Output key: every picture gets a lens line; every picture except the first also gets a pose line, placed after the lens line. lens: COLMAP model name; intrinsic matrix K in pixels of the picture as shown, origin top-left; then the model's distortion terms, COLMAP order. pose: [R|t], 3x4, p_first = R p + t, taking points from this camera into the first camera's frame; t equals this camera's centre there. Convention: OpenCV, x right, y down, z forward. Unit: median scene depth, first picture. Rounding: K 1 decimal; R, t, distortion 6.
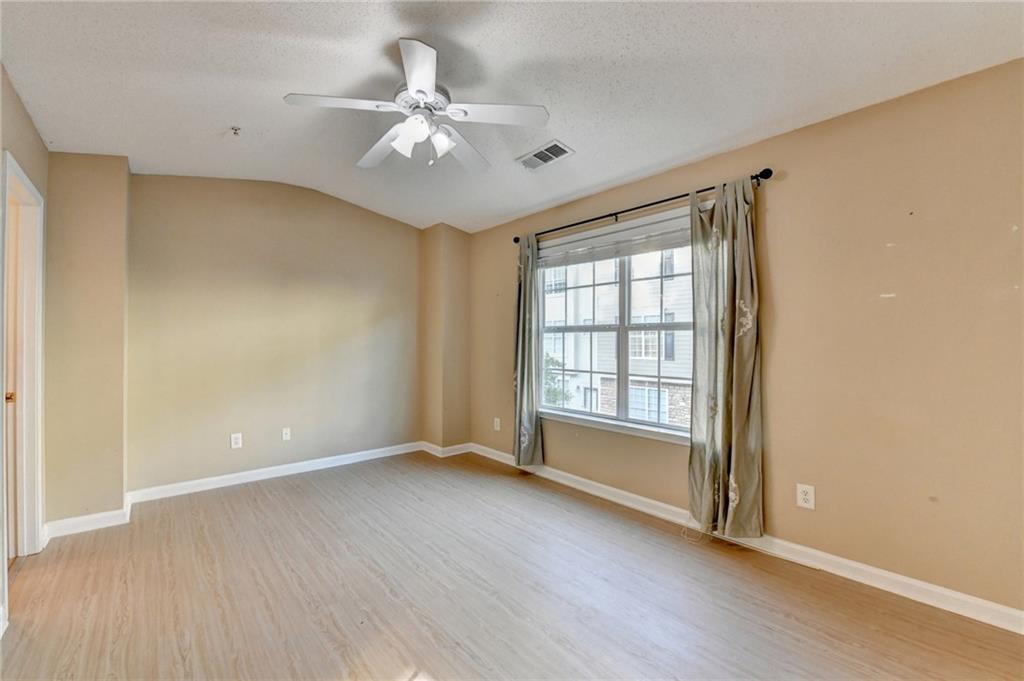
lens RADIAL K [[412.7, 0, 506.9], [0, 412.7, 343.1], [0, 0, 1]] dist [-0.018645, -0.001745]
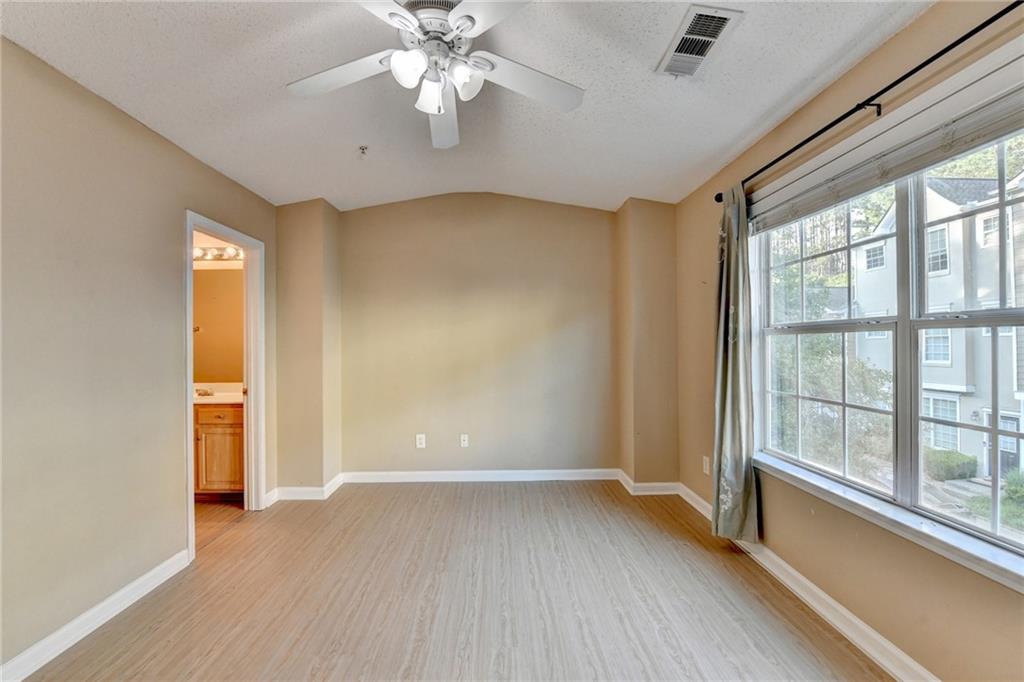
lens RADIAL K [[422.3, 0, 502.9], [0, 422.3, 344.9], [0, 0, 1]] dist [-0.019493, -0.001003]
pose [[0.768377, -0.005159, -0.639976, 0.200346], [0.003730, 0.999987, -0.003583, -0.009339], [0.639986, 0.000366, 0.768386, 0.265151]]
